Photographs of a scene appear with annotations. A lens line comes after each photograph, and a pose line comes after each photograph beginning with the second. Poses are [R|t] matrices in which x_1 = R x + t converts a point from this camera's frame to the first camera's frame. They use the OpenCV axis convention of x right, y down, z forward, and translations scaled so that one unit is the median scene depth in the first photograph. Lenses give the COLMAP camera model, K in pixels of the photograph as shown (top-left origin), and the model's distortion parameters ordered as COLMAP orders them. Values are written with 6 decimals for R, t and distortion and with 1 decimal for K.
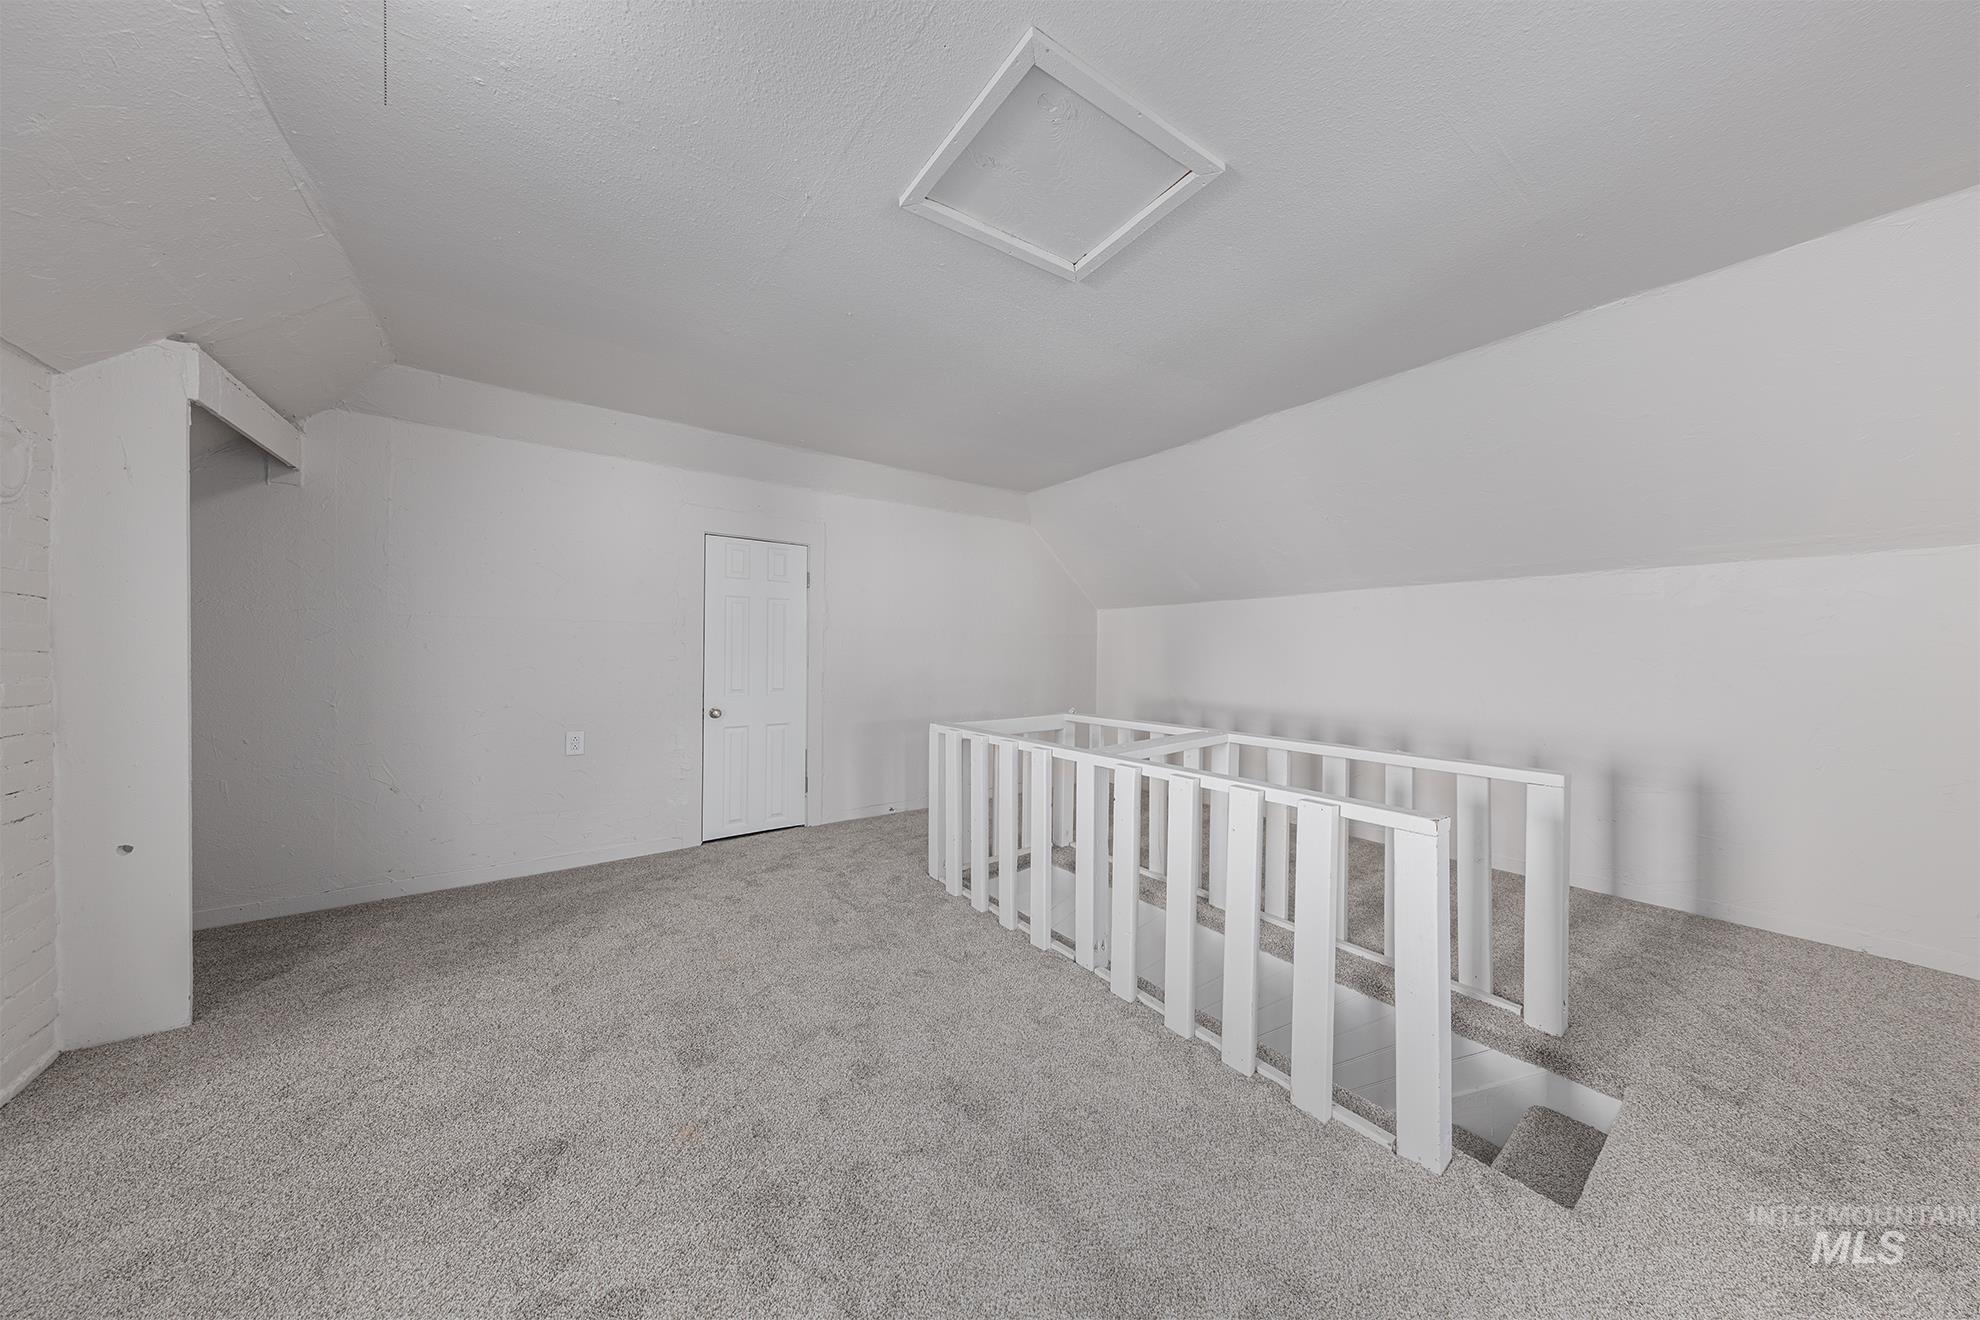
lens RADIAL K [[636.9, 0, 990.0], [0, 636.9, 660.0], [0, 0, 1]] dist [0.013096, -0.000014]
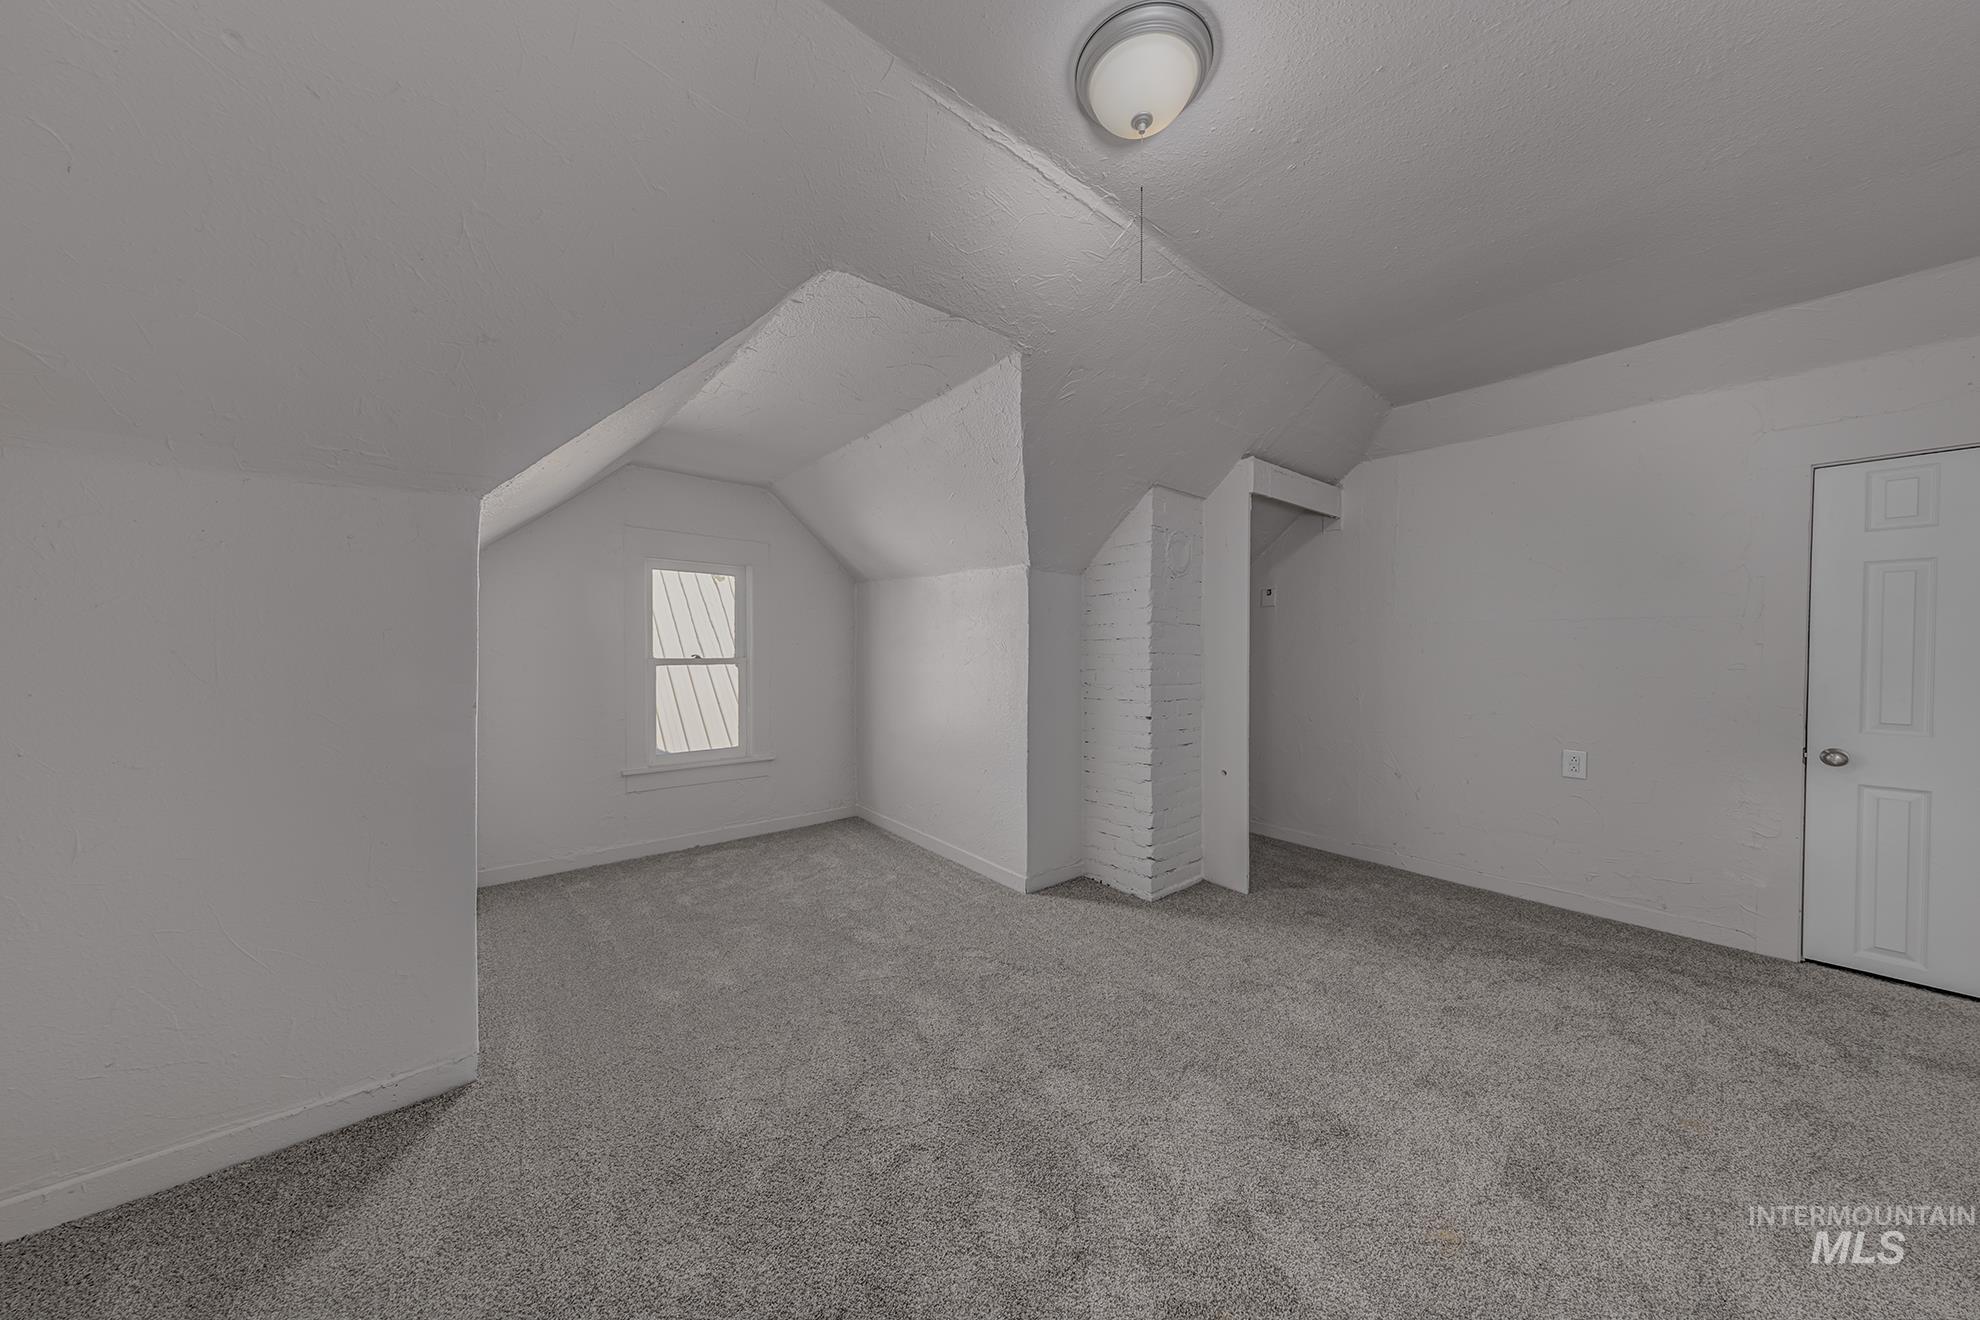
lens RADIAL K [[629.3, 0, 986.6], [0, 629.3, 664.6], [0, 0, 1]] dist [0.013392, -0.000033]
pose [[0.060562, 0.014667, -0.998057, 0.190353], [-0.017841, 0.999748, 0.013609, 0.000523], [0.998005, 0.016982, 0.060809, 0.220543]]
